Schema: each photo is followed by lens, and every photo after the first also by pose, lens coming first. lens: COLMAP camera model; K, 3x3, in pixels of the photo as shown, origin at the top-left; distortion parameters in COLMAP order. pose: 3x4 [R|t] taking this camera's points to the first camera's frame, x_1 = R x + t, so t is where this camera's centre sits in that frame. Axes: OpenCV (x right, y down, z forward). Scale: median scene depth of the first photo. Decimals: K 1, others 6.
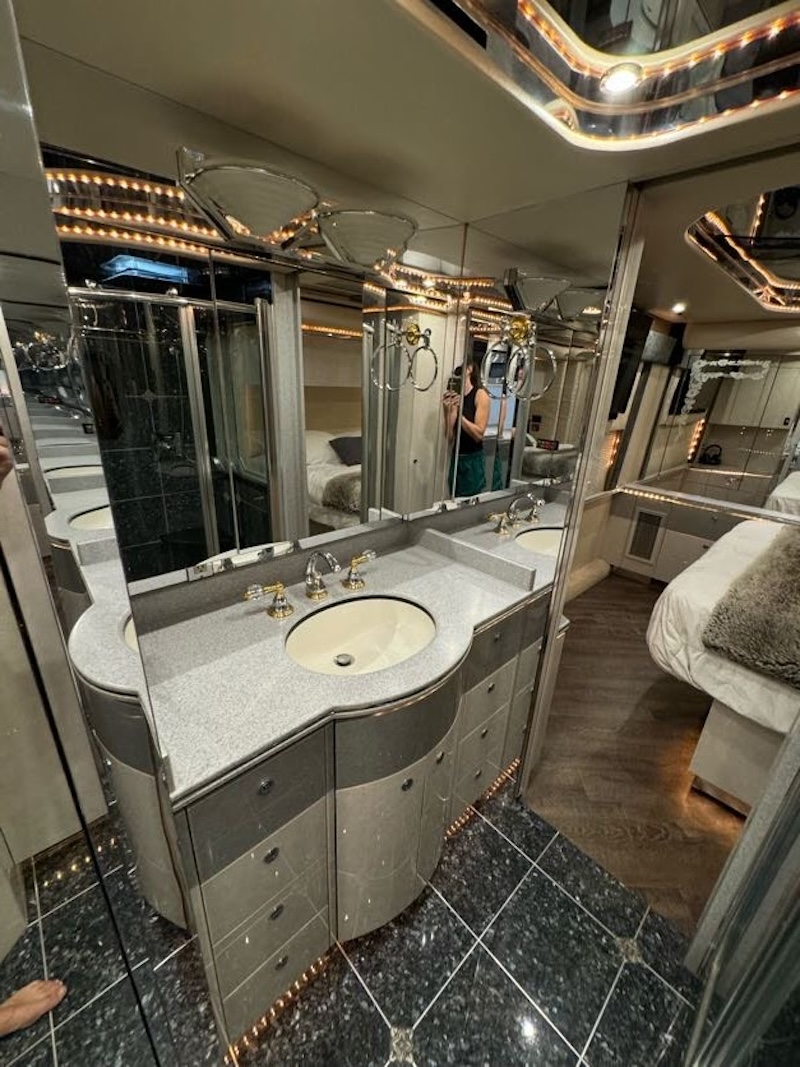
lens RADIAL K [[428.4, 0, 400.0], [0, 428.4, 533.5], [0, 0, 1]] dist [-0.000215, 0.000114]
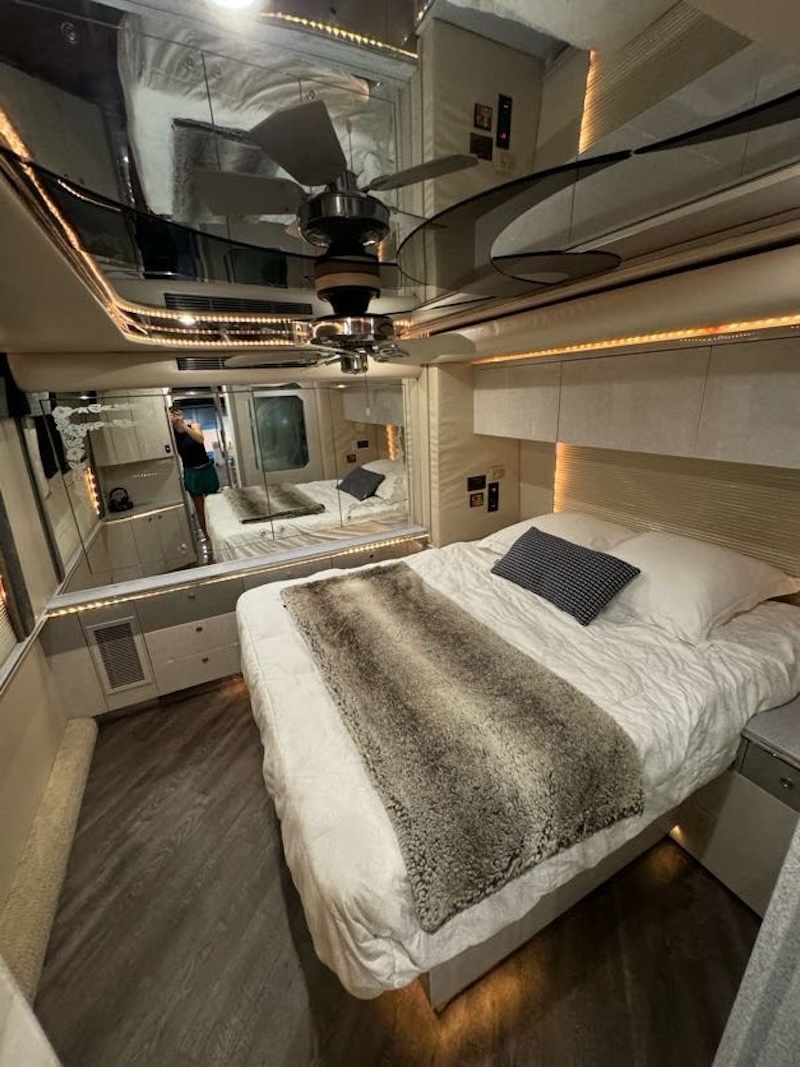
lens RADIAL K [[426.8, 0, 400.8], [0, 426.8, 533.8], [0, 0, 1]] dist [-0.002090, 0.000088]
pose [[0.285417, -0.362285, 0.887292, 0.228118], [0.386469, 0.890701, 0.239361, -0.219738], [-0.877029, 0.274593, 0.394233, 0.390681]]
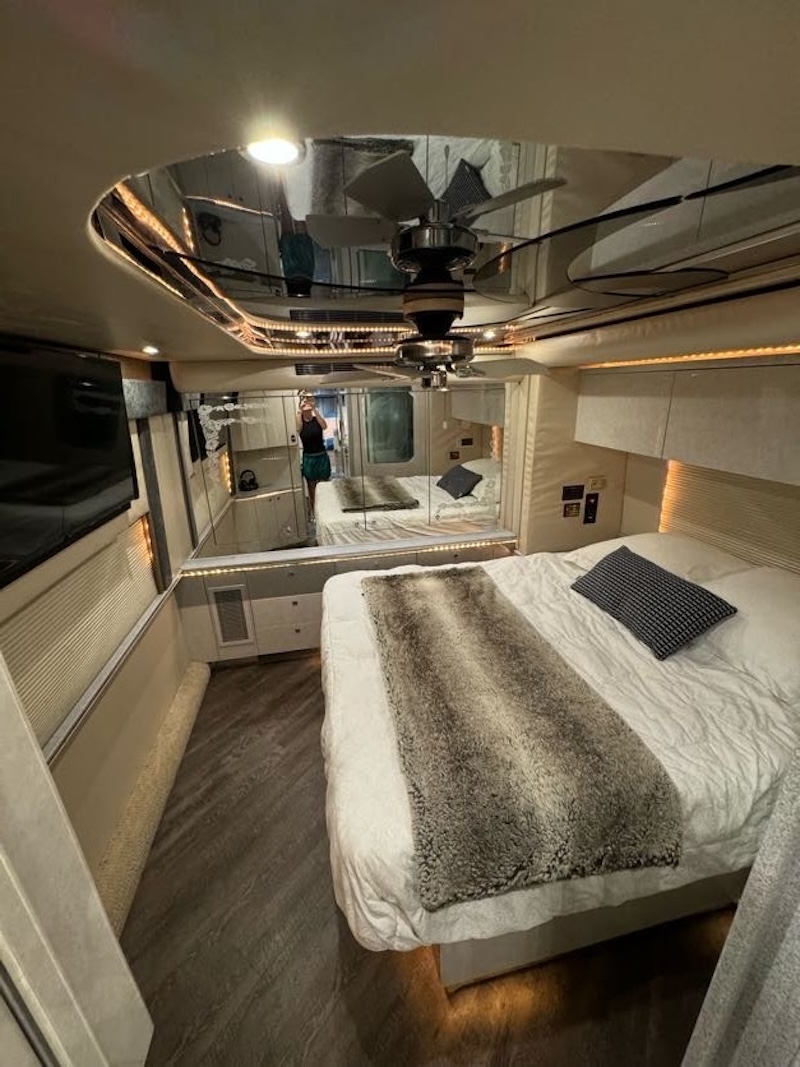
lens RADIAL K [[426.8, 0, 400.8], [0, 426.8, 533.8], [0, 0, 1]] dist [-0.002090, 0.000088]
pose [[0.529050, -0.336876, 0.778858, 0.226982], [0.344770, 0.923990, 0.165459, -0.224625], [-0.775396, 0.180991, 0.604982, 0.322351]]
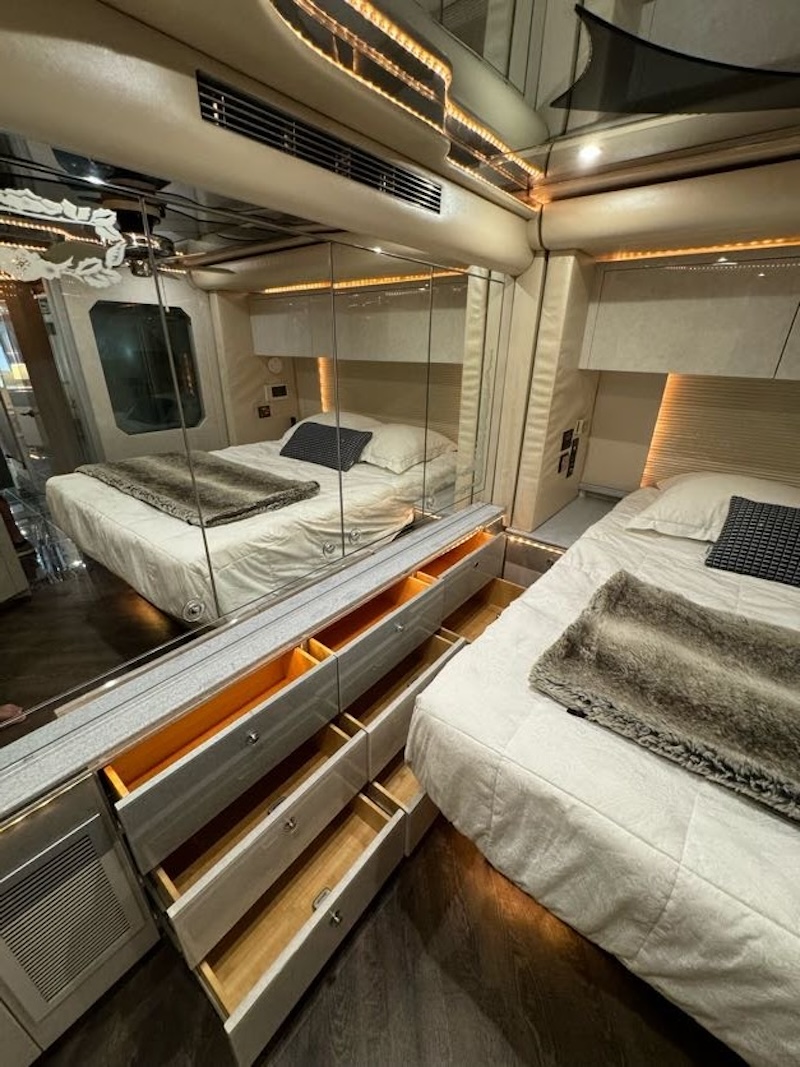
lens RADIAL K [[428.4, 0, 400.0], [0, 428.4, 533.5], [0, 0, 1]] dist [-0.000215, 0.000114]
pose [[-0.138163, -0.451132, 0.881698, 0.581057], [0.323314, 0.820921, 0.470699, -0.345674], [-0.936151, 0.350098, 0.032437, 0.996739]]
